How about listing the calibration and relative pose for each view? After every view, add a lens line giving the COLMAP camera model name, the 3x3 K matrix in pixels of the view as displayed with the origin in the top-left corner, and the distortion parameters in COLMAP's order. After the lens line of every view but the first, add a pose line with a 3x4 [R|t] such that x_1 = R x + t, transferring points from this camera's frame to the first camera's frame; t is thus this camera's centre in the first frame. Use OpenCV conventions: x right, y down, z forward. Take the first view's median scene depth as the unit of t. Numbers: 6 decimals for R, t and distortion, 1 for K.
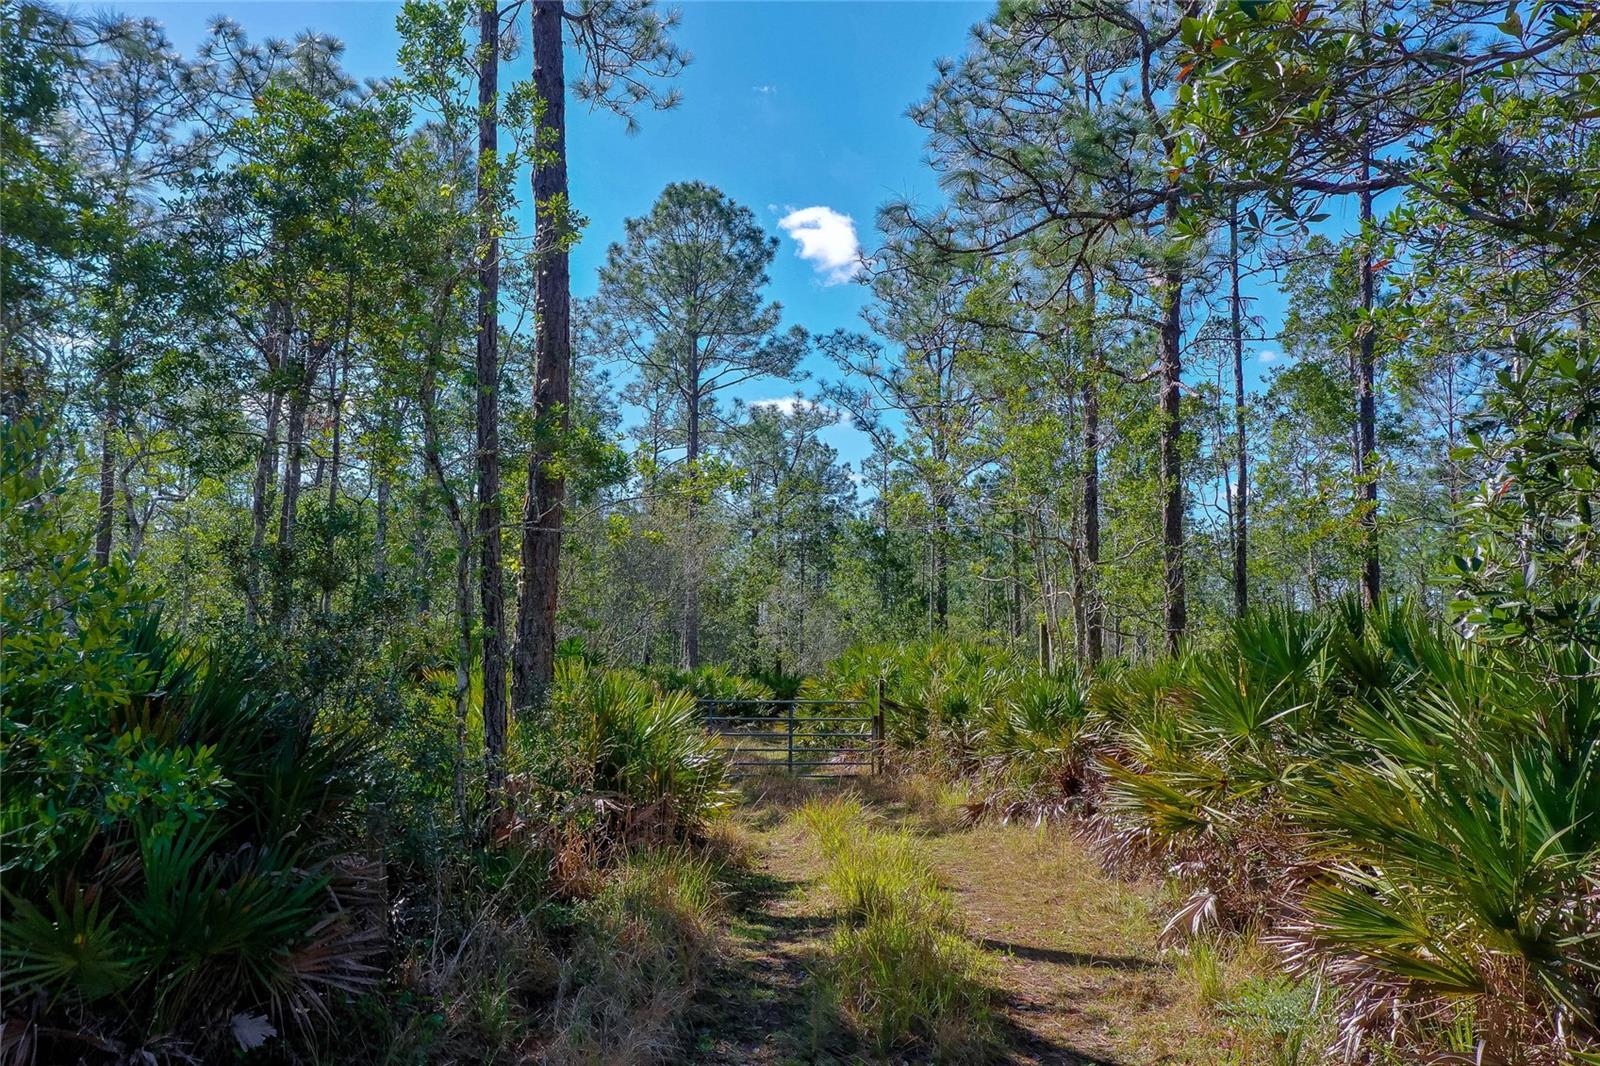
lens RADIAL K [[1323.9, 0, 800.0], [0, 1323.9, 533.0], [0, 0, 1]] dist [0.007061, 0.003104]
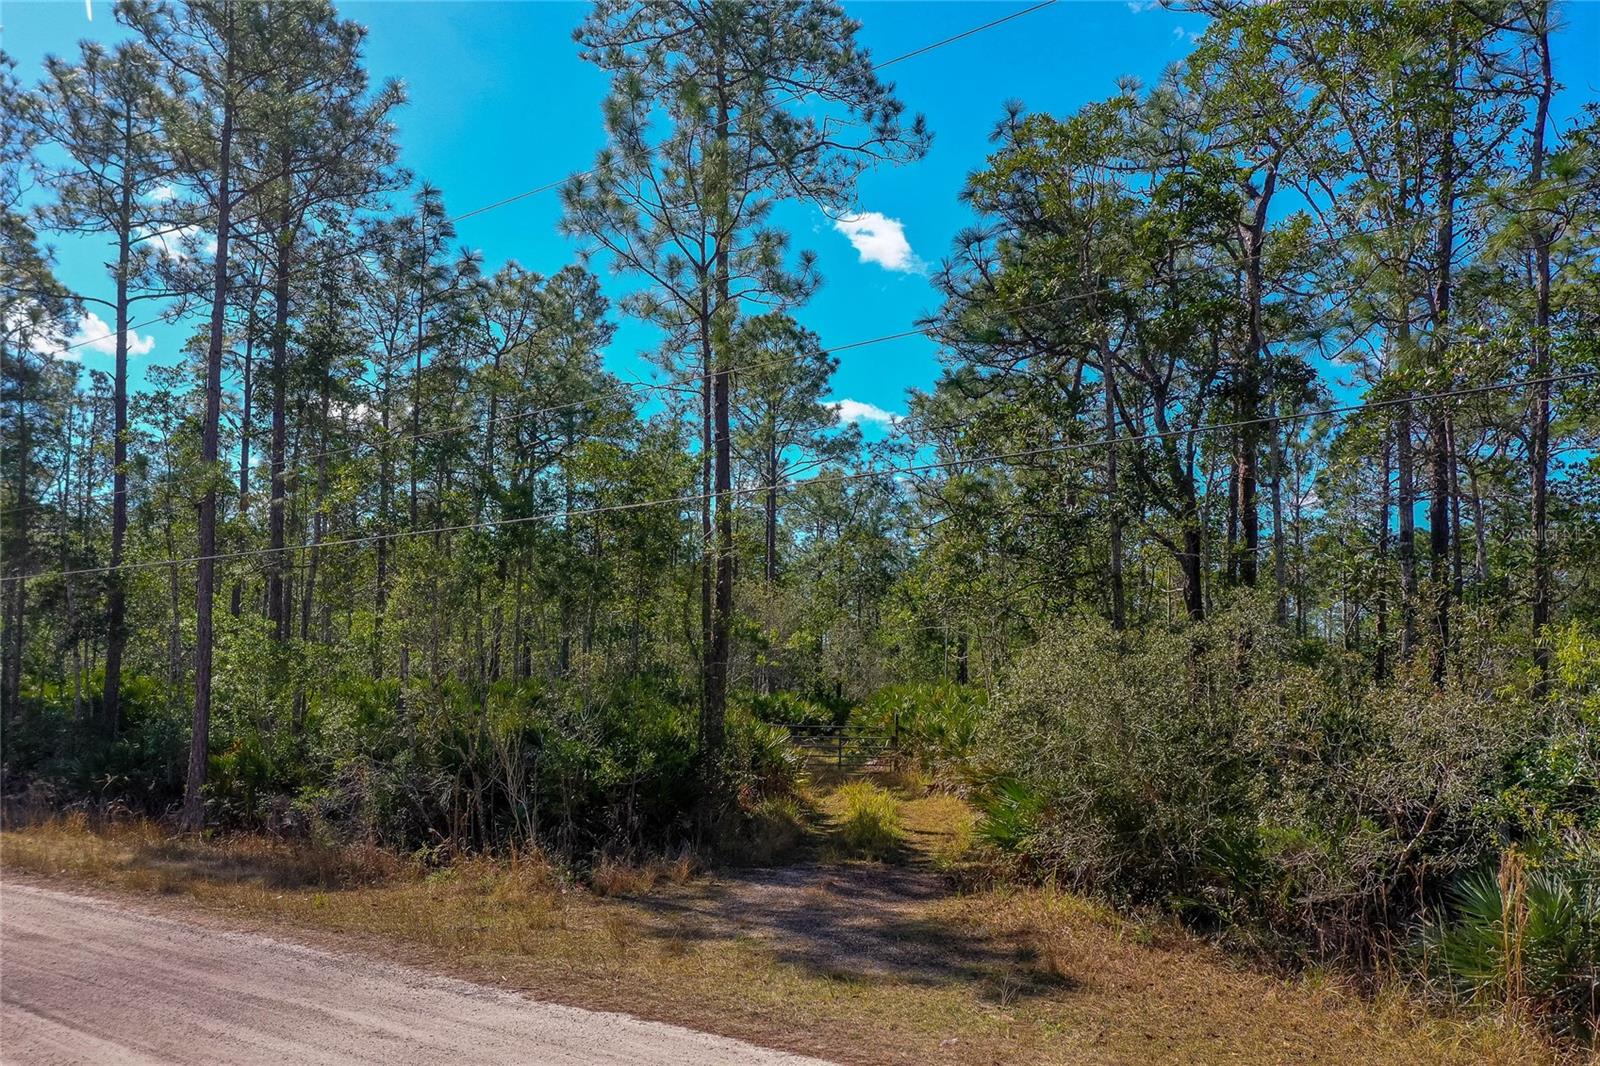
lens RADIAL K [[1323.9, 0, 800.0], [0, 1323.9, 533.0], [0, 0, 1]] dist [0.007061, 0.003104]
pose [[0.998767, 0.005642, -0.049332, 0.016857], [-0.005955, 0.999963, -0.006202, -0.074977], [0.049295, 0.006488, 0.998763, -0.472800]]
